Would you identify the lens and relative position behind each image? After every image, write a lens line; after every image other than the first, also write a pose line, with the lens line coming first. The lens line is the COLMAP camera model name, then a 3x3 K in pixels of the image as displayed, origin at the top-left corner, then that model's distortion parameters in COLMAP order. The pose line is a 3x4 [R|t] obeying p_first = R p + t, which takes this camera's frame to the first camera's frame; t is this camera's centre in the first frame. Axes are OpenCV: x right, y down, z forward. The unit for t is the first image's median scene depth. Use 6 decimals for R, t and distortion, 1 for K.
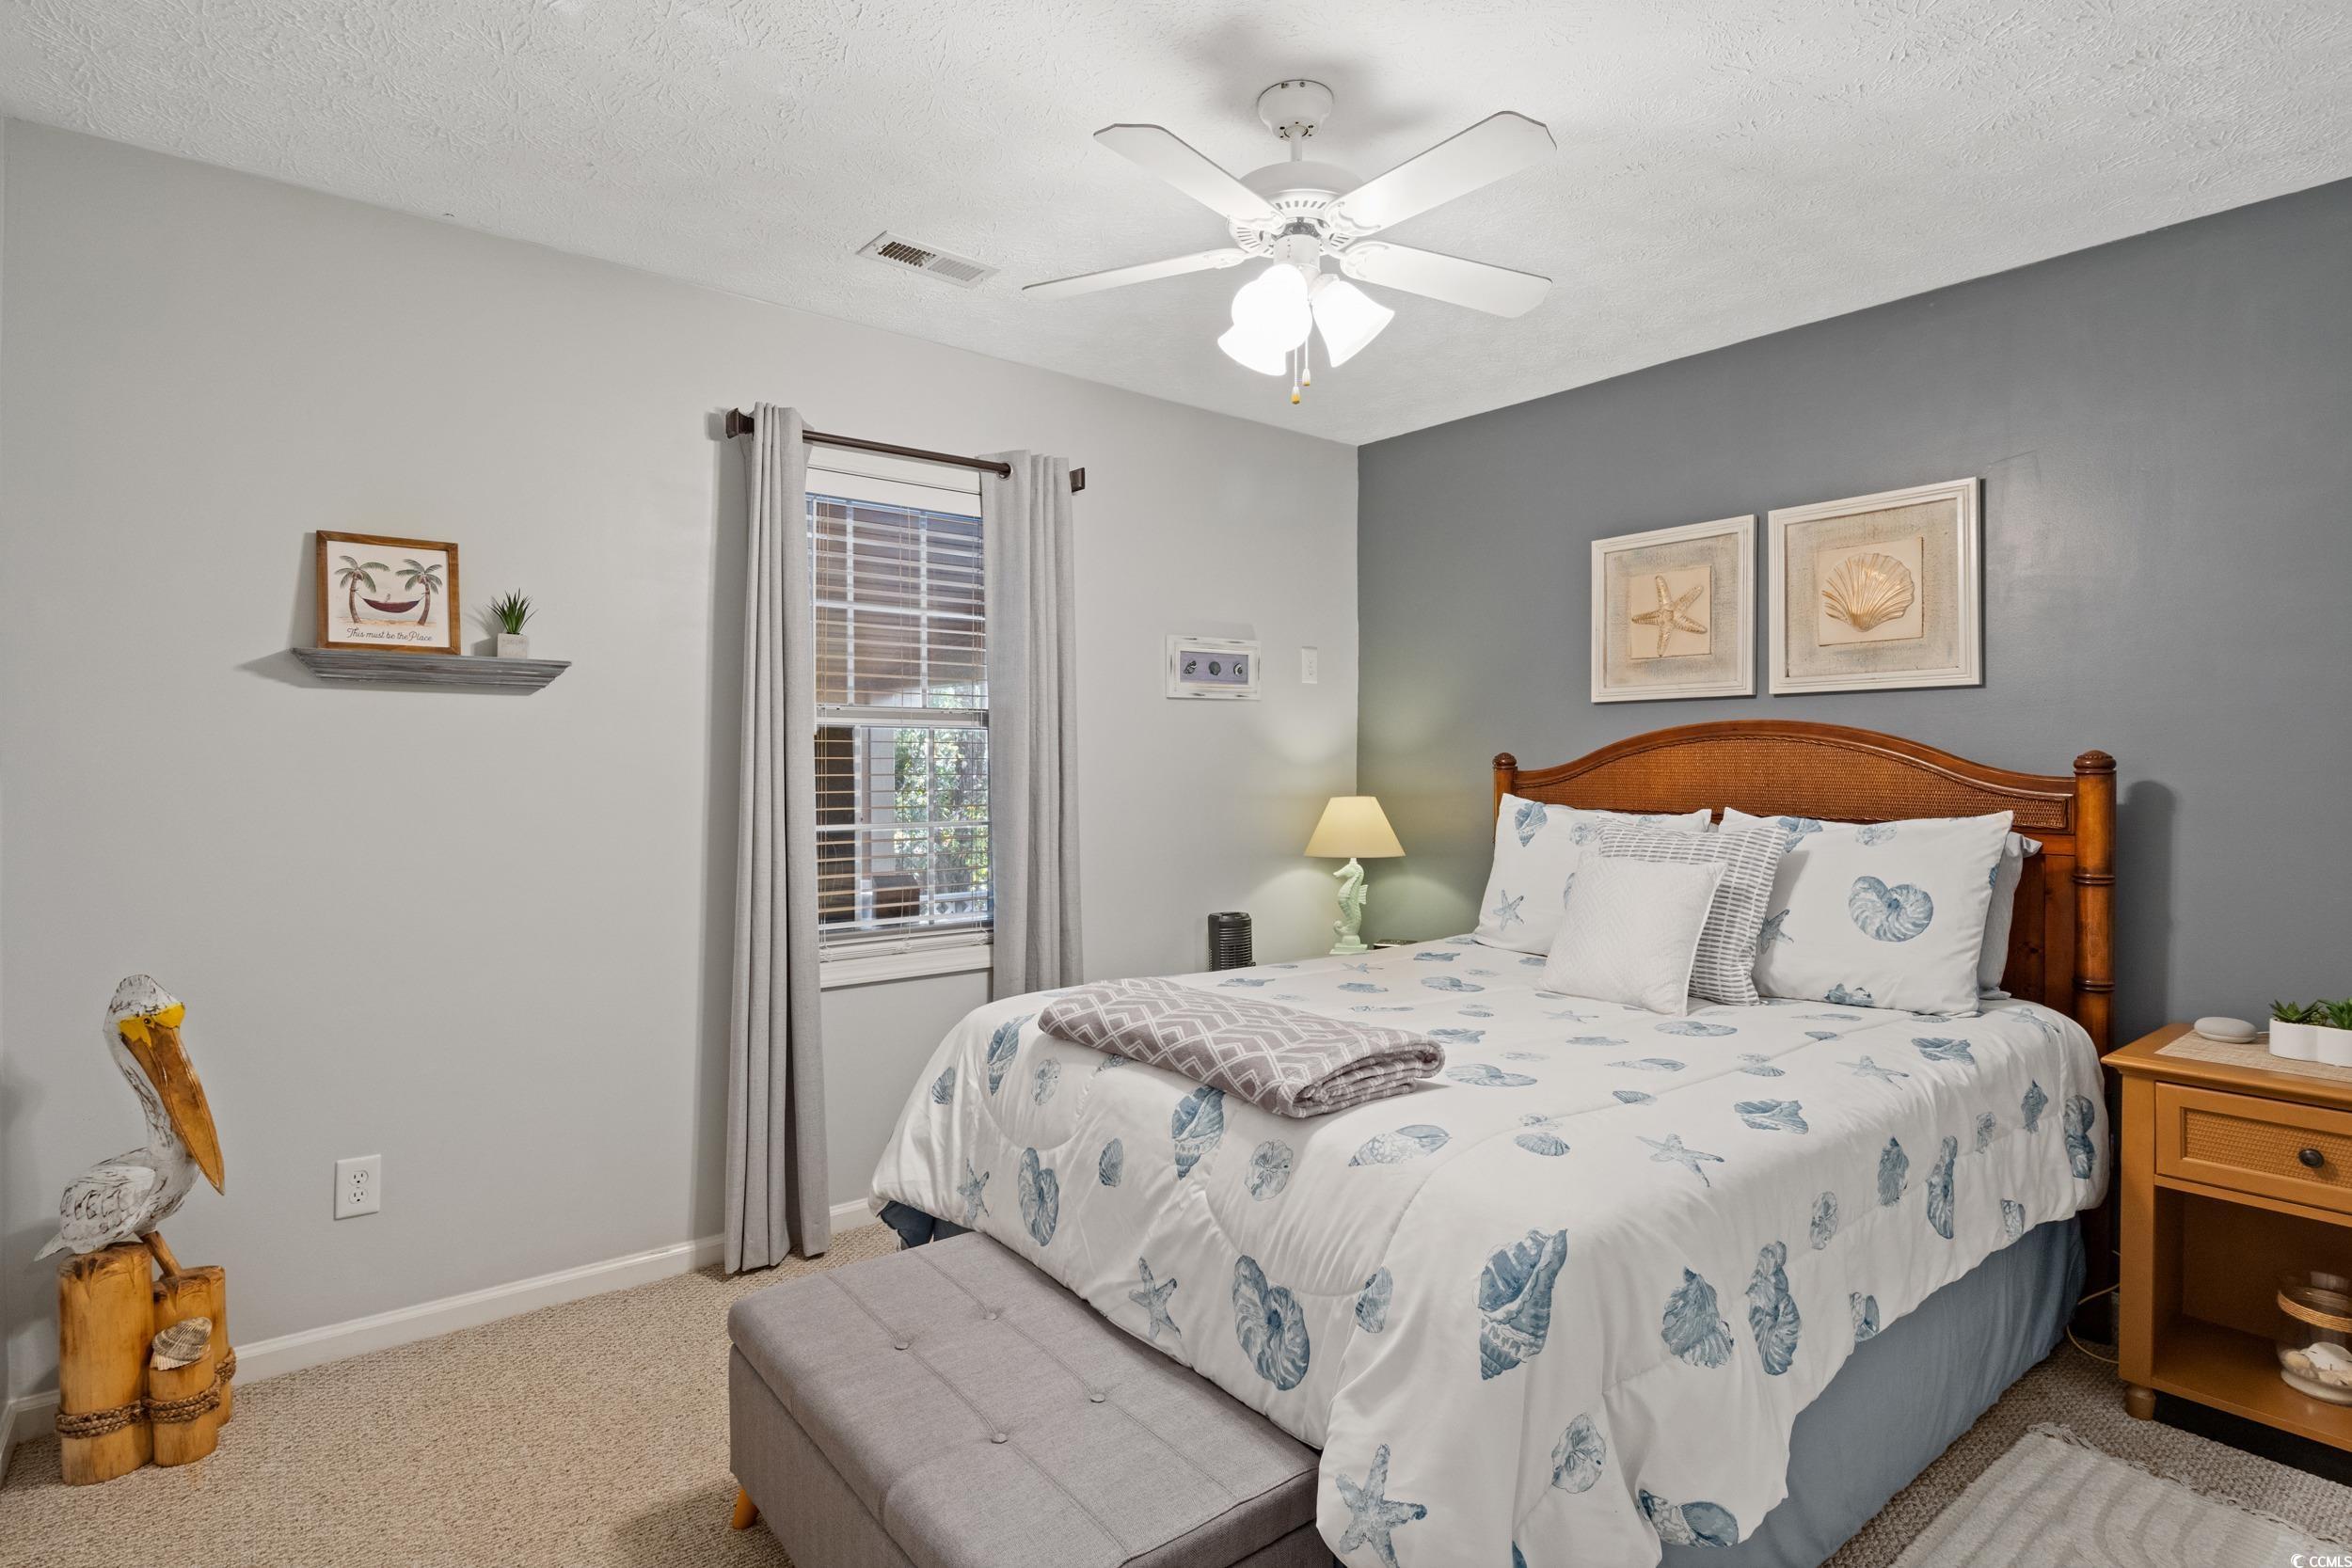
lens RADIAL K [[1200.1, 0, 1178.9], [0, 1200.1, 773.0], [0, 0, 1]] dist [-0.005171, -0.001101]
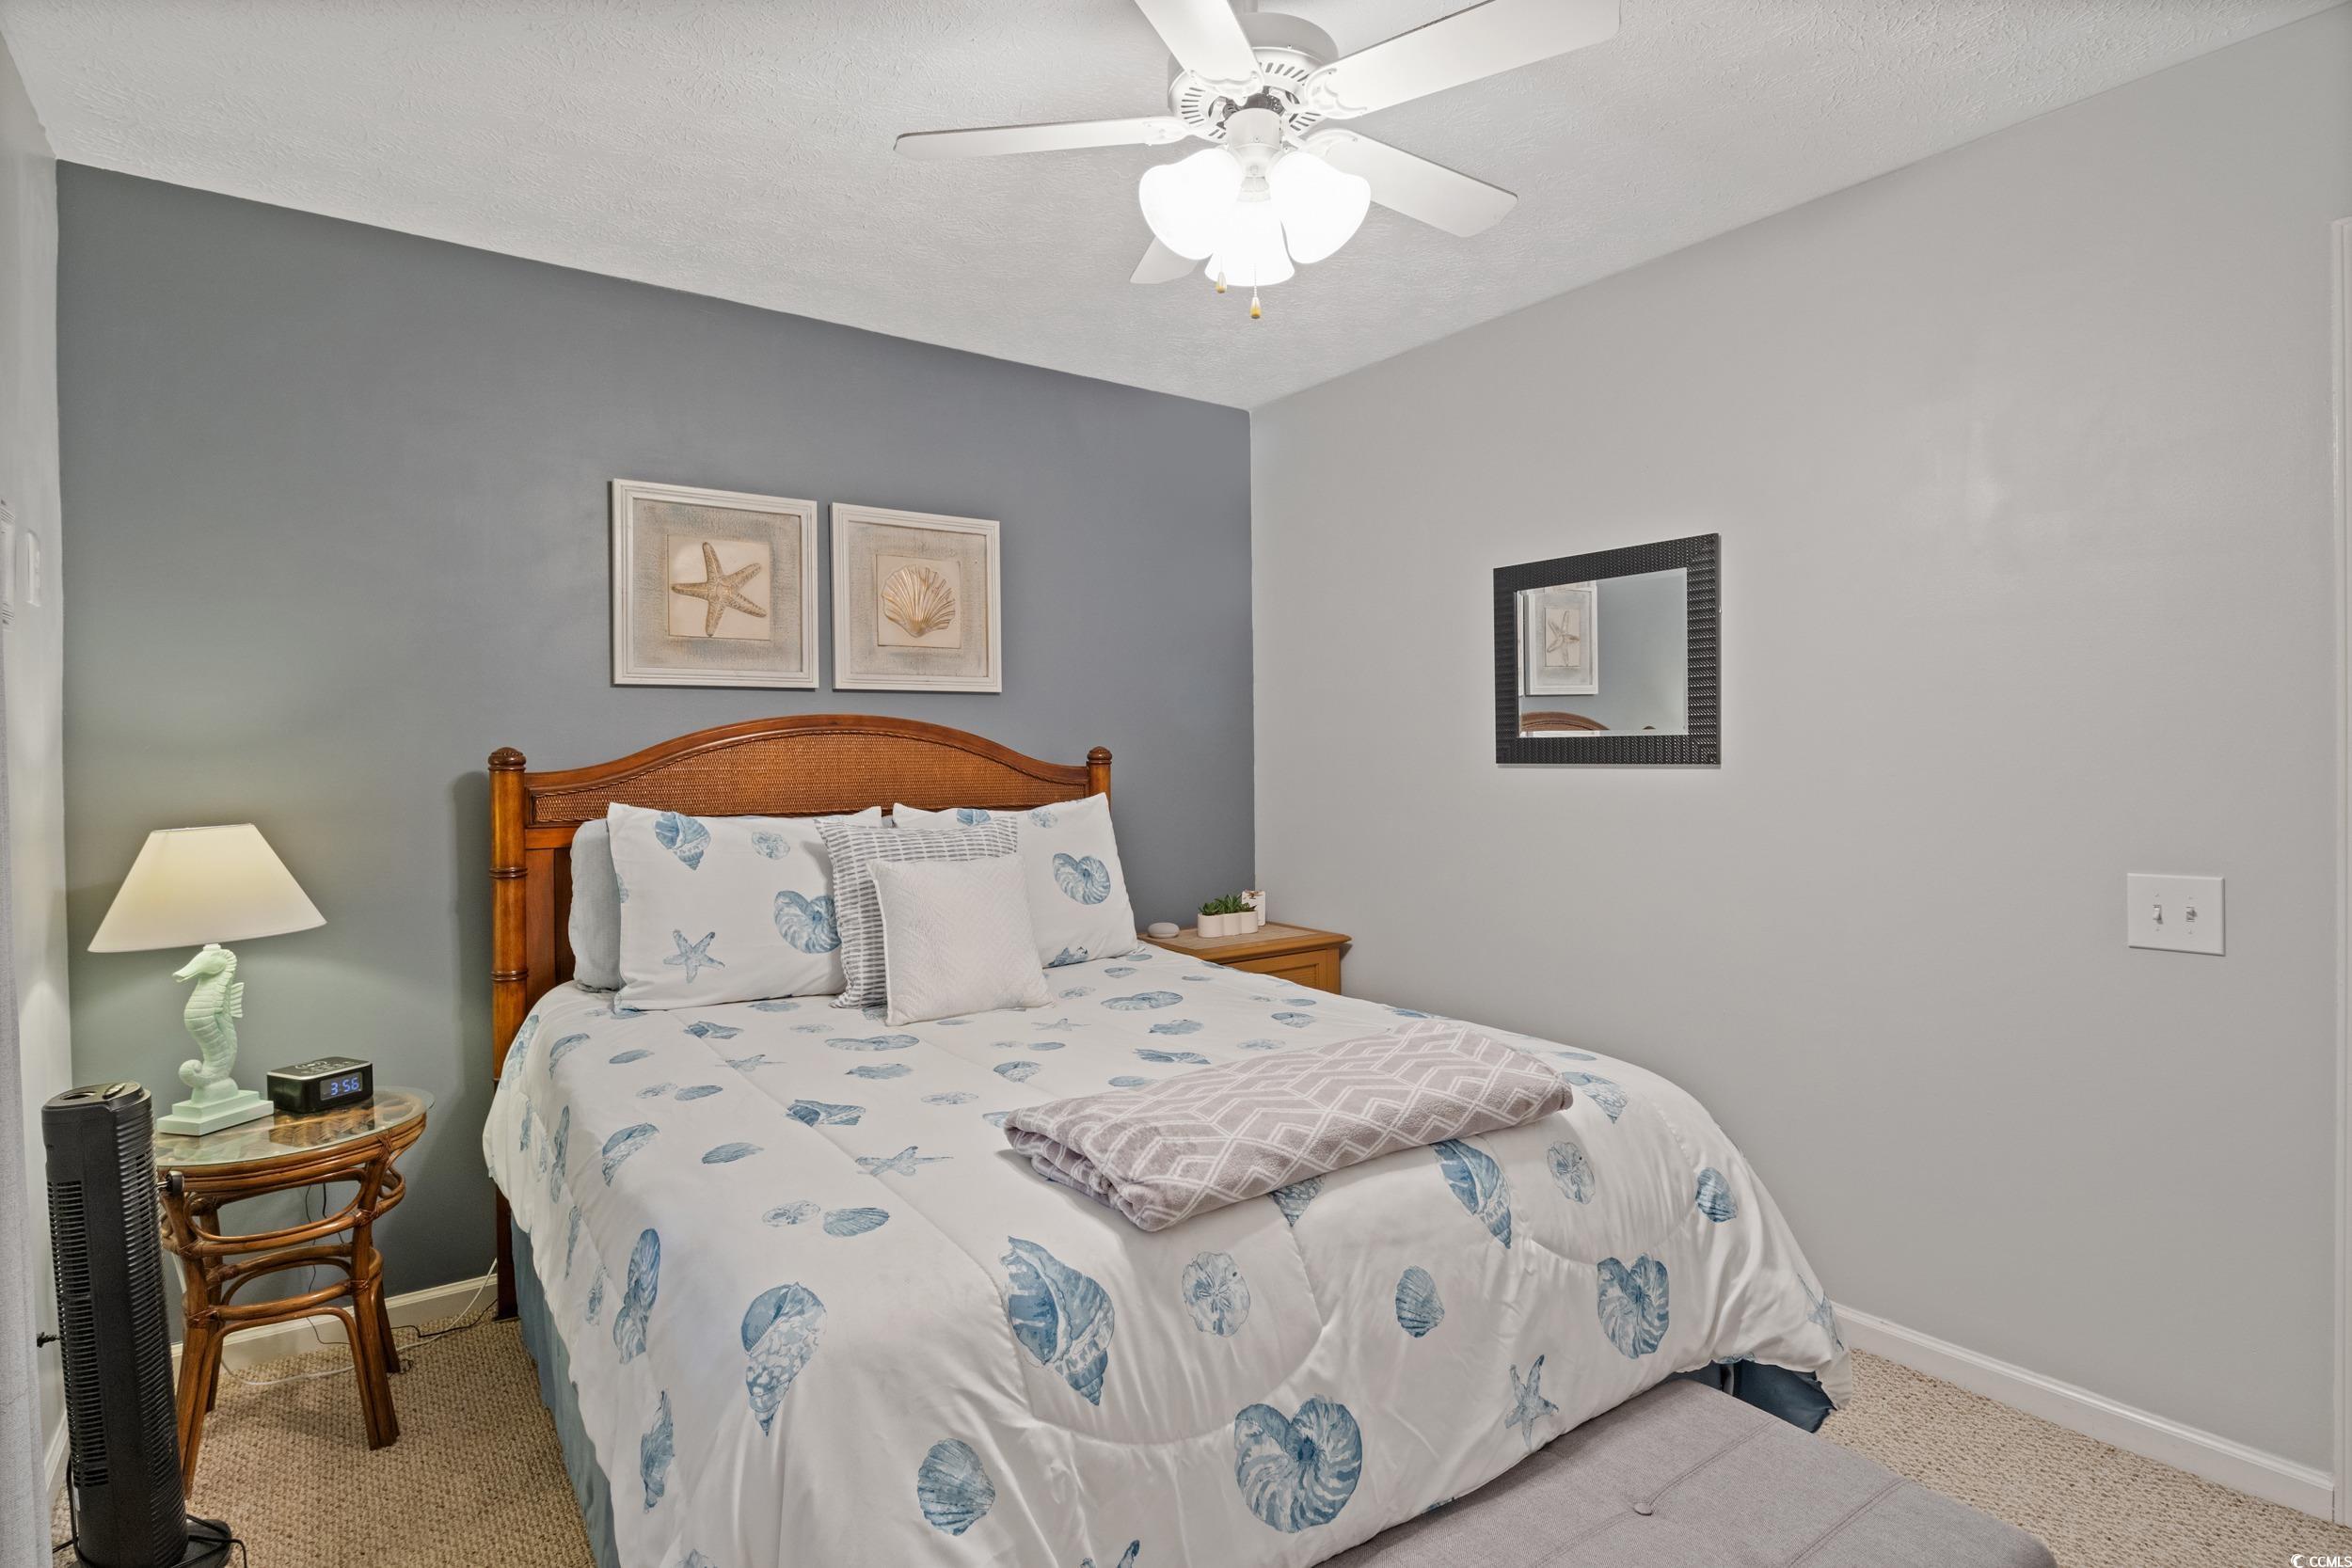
lens RADIAL K [[1200.1, 0, 1177.8], [0, 1200.1, 771.8], [0, 0, 1]] dist [-0.005171, -0.001101]
pose [[0.032732, -0.015702, 0.999341, -0.516748], [0.016306, 0.999752, 0.015175, -0.008545], [-0.999331, 0.015799, 0.032980, 0.732303]]
